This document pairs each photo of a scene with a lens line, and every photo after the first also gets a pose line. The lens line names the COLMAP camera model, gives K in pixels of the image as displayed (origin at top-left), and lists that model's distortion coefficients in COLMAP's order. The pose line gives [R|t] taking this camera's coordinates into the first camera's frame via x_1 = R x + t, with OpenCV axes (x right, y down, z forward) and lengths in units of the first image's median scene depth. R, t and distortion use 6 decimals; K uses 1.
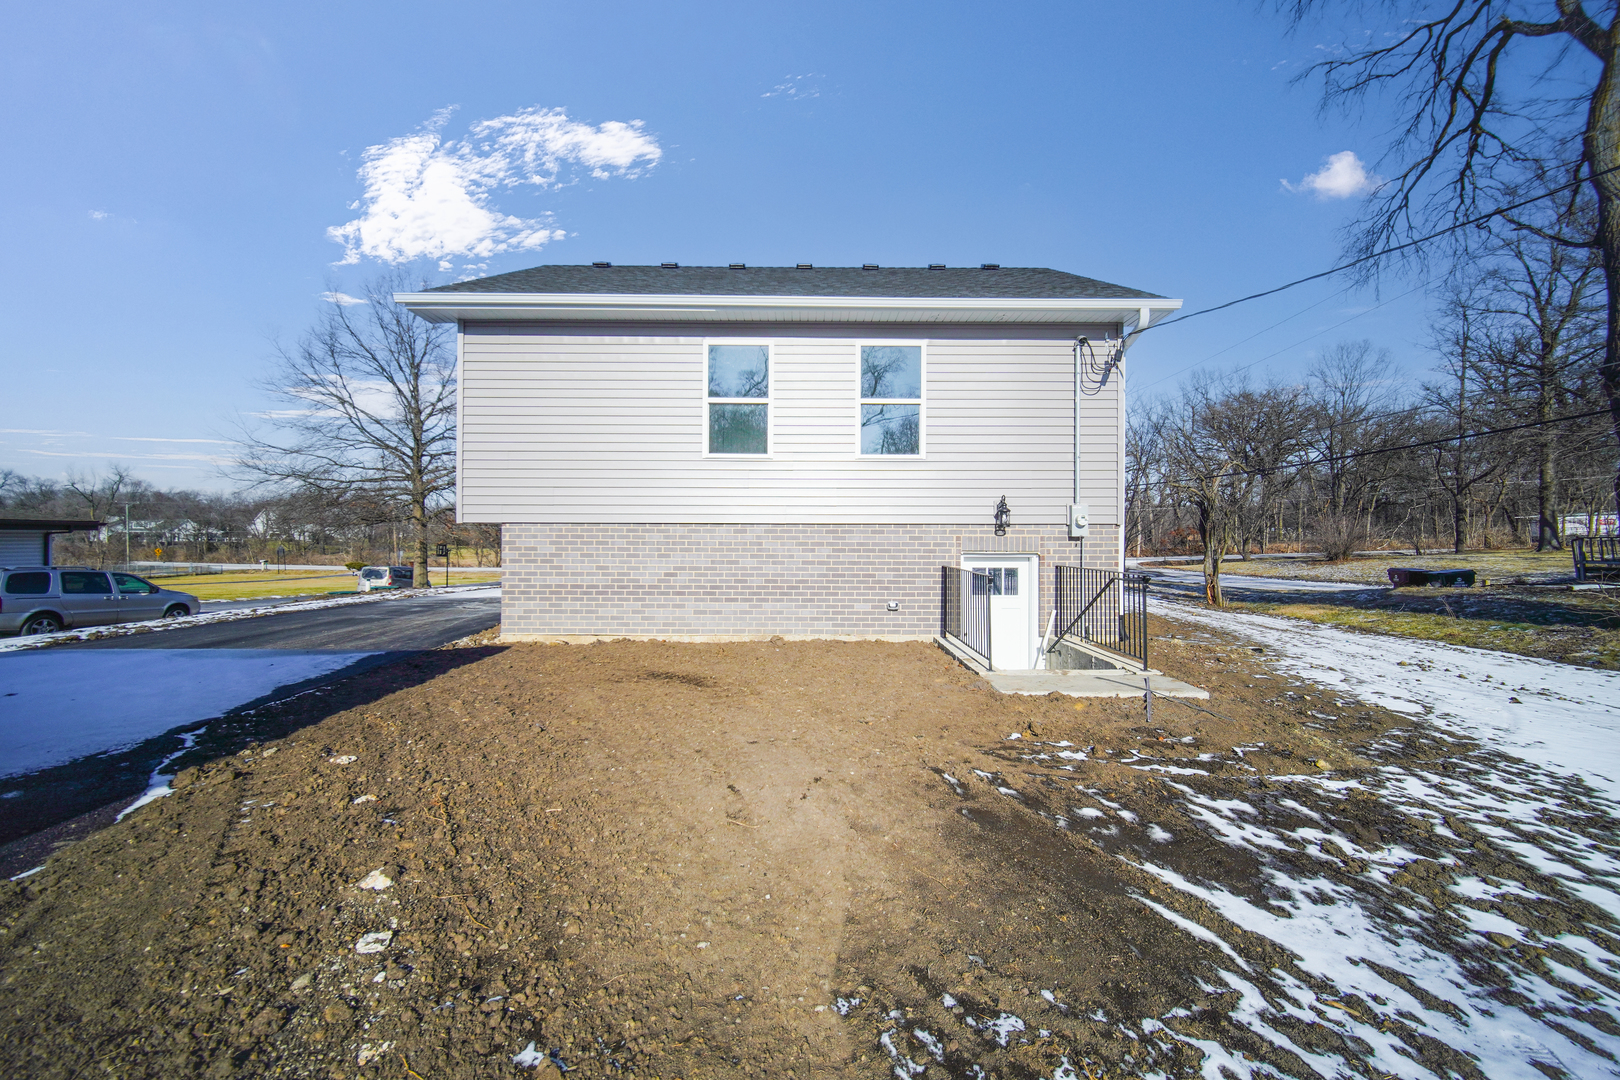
lens RADIAL K [[654.4, 0, 809.0], [0, 654.4, 537.0], [0, 0, 1]] dist [-0.001420, -0.000137]
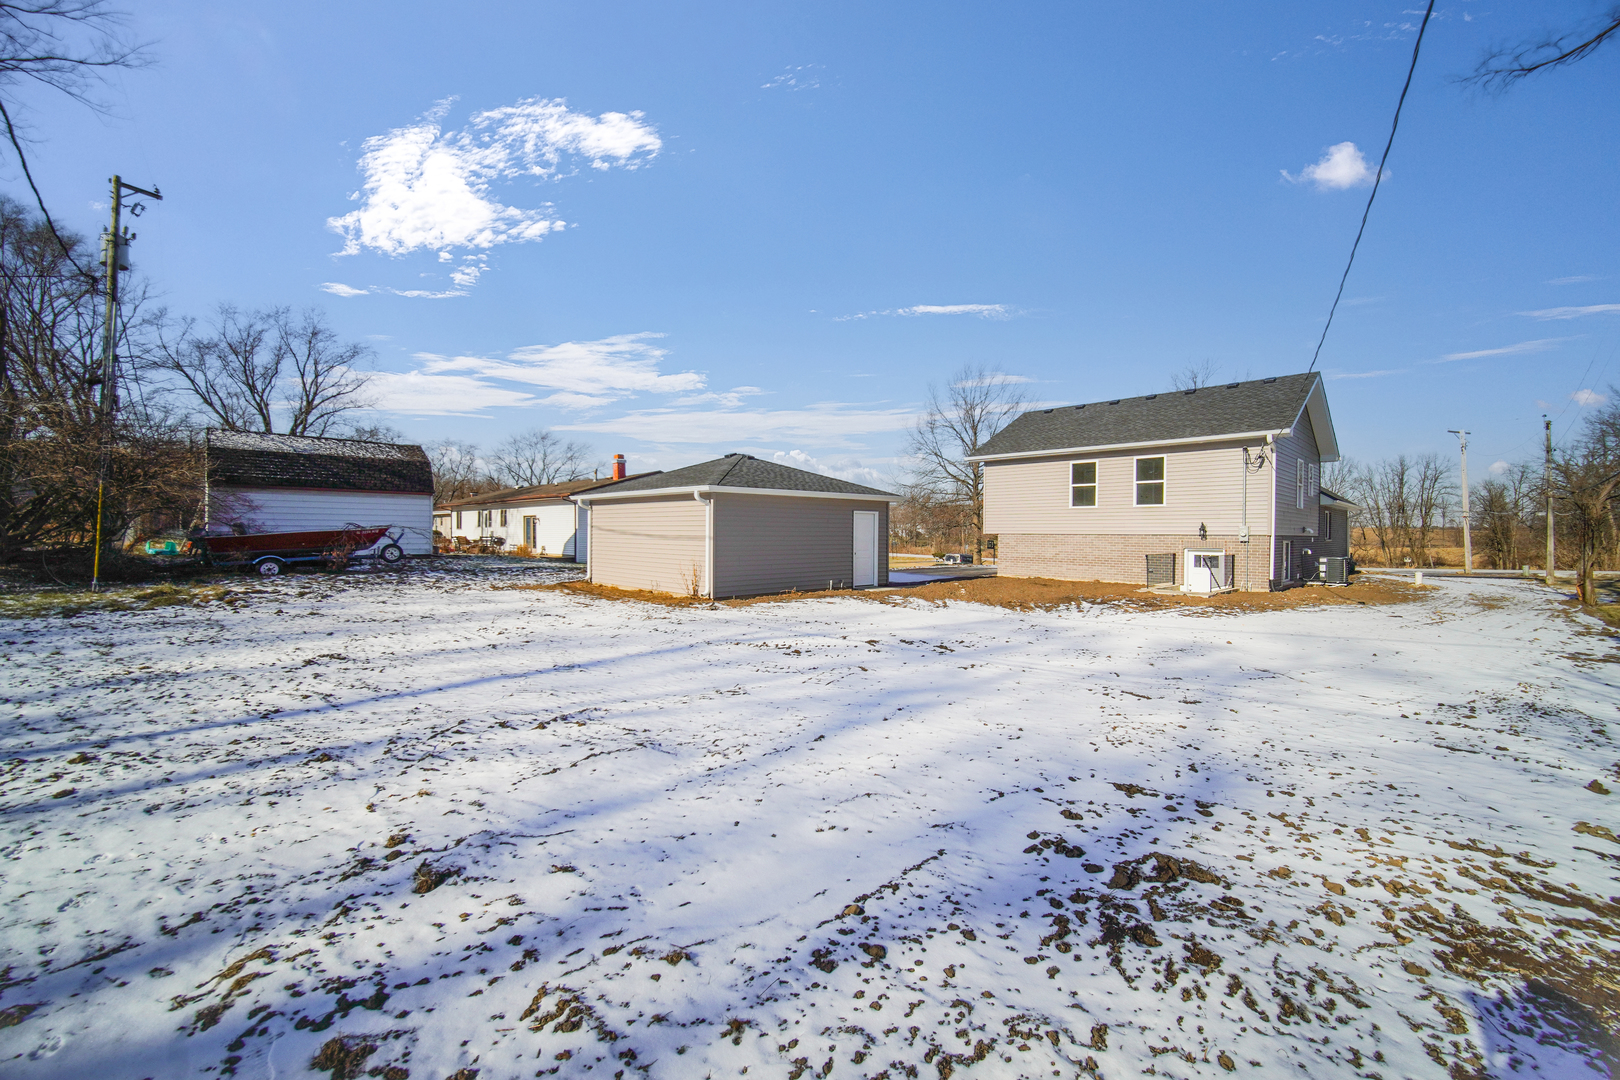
lens RADIAL K [[654.4, 0, 809.0], [0, 654.4, 537.0], [0, 0, 1]] dist [-0.001420, -0.000137]
pose [[0.700444, 0.006224, -0.713680, 0.929348], [-0.002328, 0.999977, 0.006436, -0.023794], [0.713704, -0.002847, 0.700442, -1.478932]]
